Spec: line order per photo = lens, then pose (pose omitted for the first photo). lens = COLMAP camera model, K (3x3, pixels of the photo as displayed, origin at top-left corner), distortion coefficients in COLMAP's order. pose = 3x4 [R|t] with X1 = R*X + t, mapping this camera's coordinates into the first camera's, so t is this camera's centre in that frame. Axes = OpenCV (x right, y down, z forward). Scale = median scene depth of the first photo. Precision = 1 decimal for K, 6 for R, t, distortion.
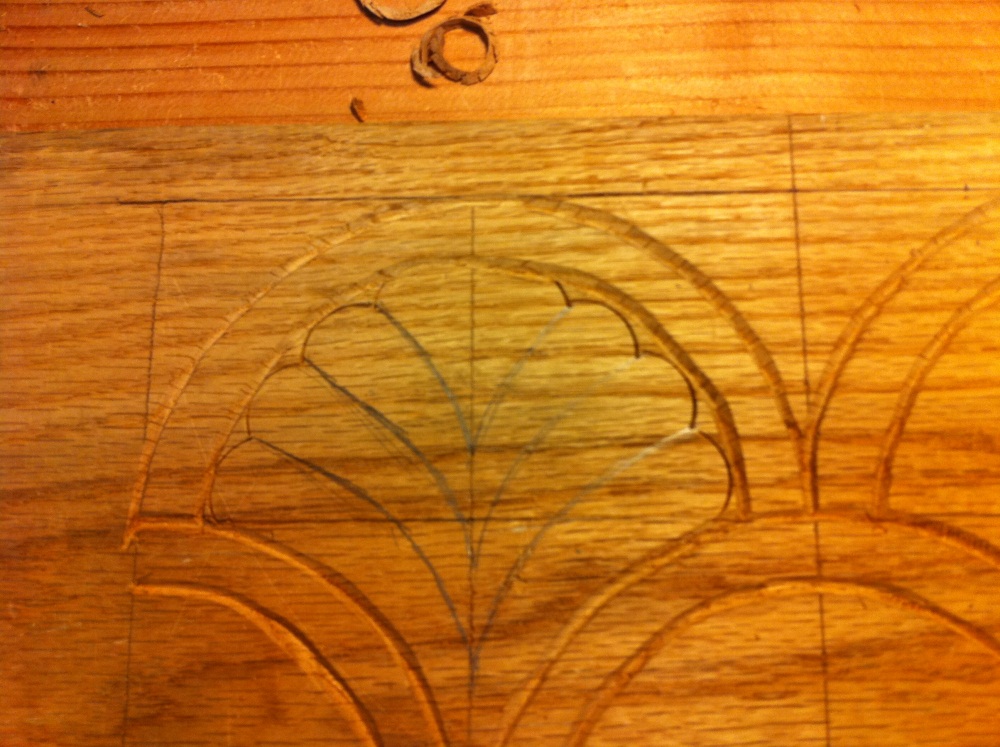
lens RADIAL K [[896.5, 0, 500.0], [0, 896.5, 373.5], [0, 0, 1]] dist [0.098440, -0.281222]
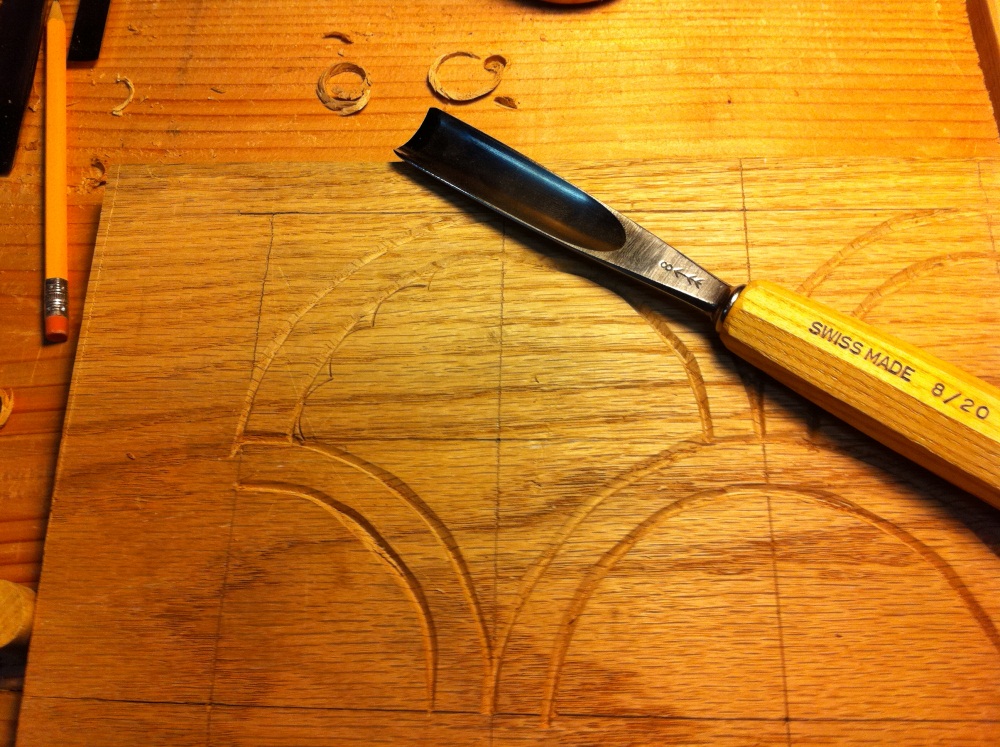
lens RADIAL K [[896.5, 0, 500.0], [0, 896.5, 373.5], [0, 0, 1]] dist [0.098440, -0.281222]
pose [[0.999690, 0.018652, -0.016479, -0.010310], [-0.021252, 0.984308, -0.175175, 0.287707], [0.012953, 0.175471, 0.984399, -0.288681]]
